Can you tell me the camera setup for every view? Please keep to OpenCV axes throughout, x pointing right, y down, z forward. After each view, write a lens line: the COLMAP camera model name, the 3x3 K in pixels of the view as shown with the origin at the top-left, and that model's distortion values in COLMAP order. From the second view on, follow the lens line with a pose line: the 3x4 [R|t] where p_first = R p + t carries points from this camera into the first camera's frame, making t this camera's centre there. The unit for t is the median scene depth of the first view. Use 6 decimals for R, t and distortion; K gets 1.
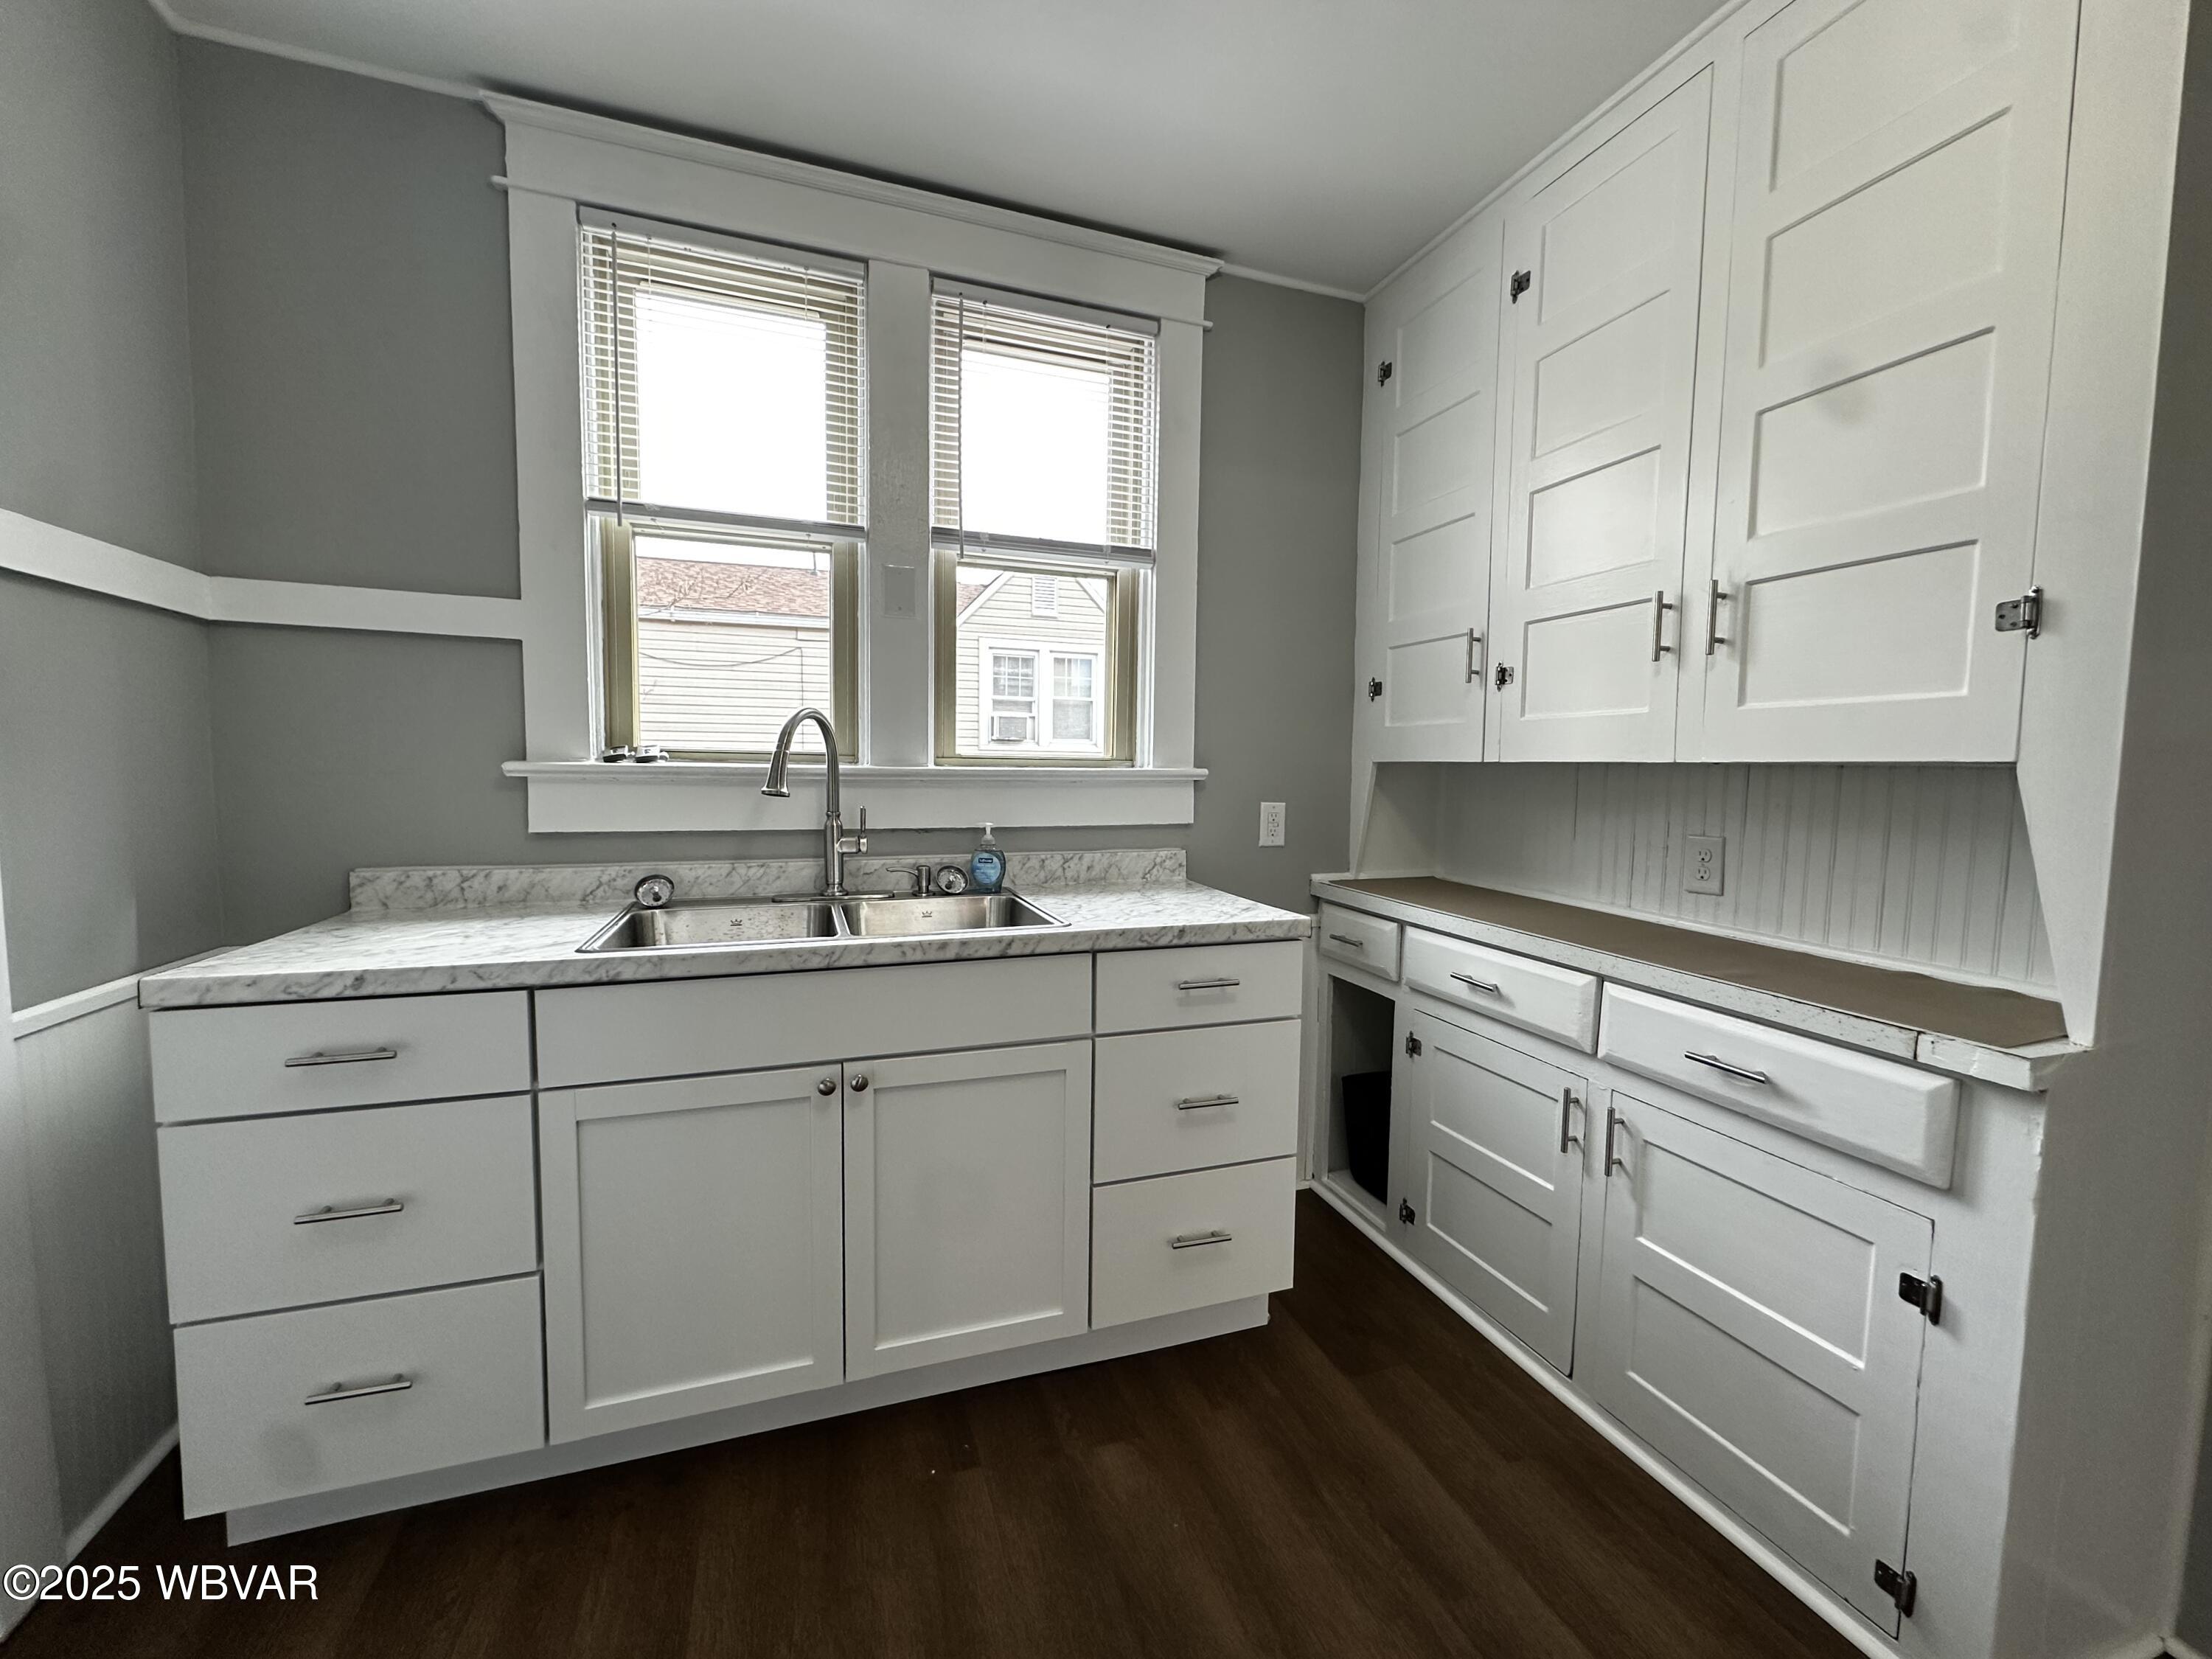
lens RADIAL K [[881.9, 0, 1106.0], [0, 881.9, 829.5], [0, 0, 1]] dist [-0.000556, 0.000016]
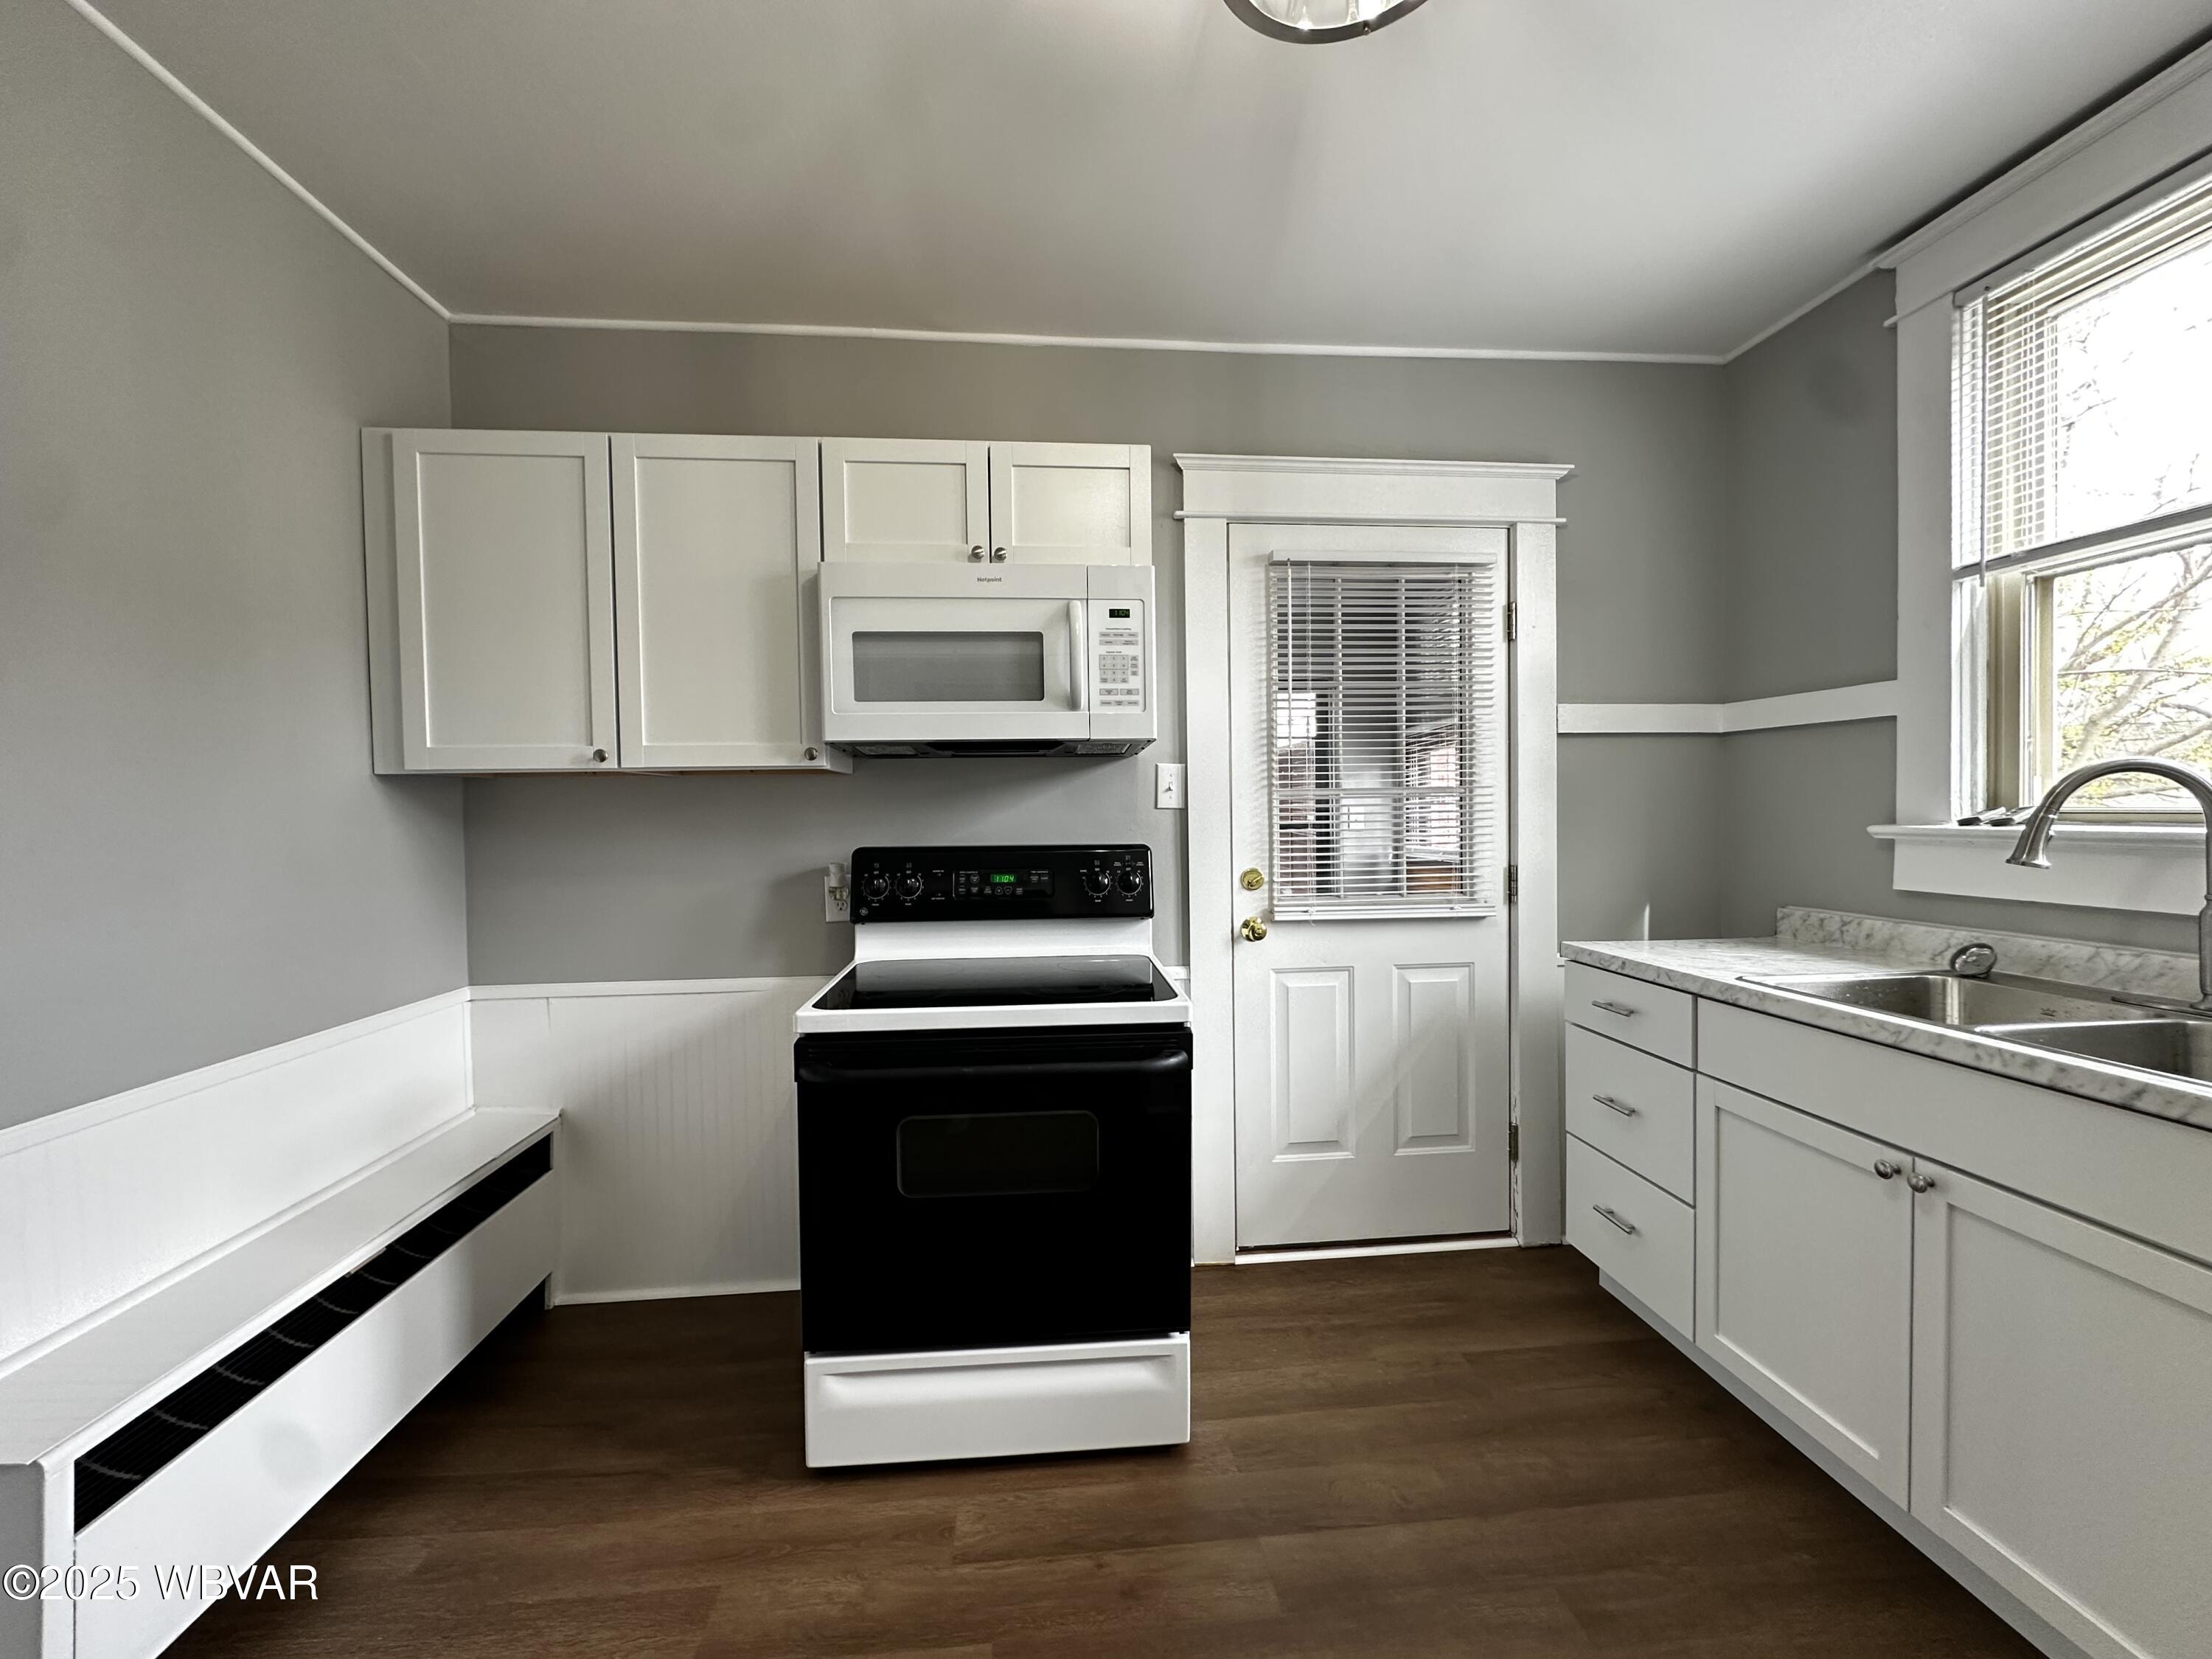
lens RADIAL K [[881.9, 0, 1106.0], [0, 881.9, 829.5], [0, 0, 1]] dist [-0.000556, 0.000016]
pose [[-0.246799, 0.008472, -0.969030, 0.677414], [-0.058422, 0.998013, 0.023605, -0.041124], [0.967304, 0.062438, -0.245814, 0.328222]]
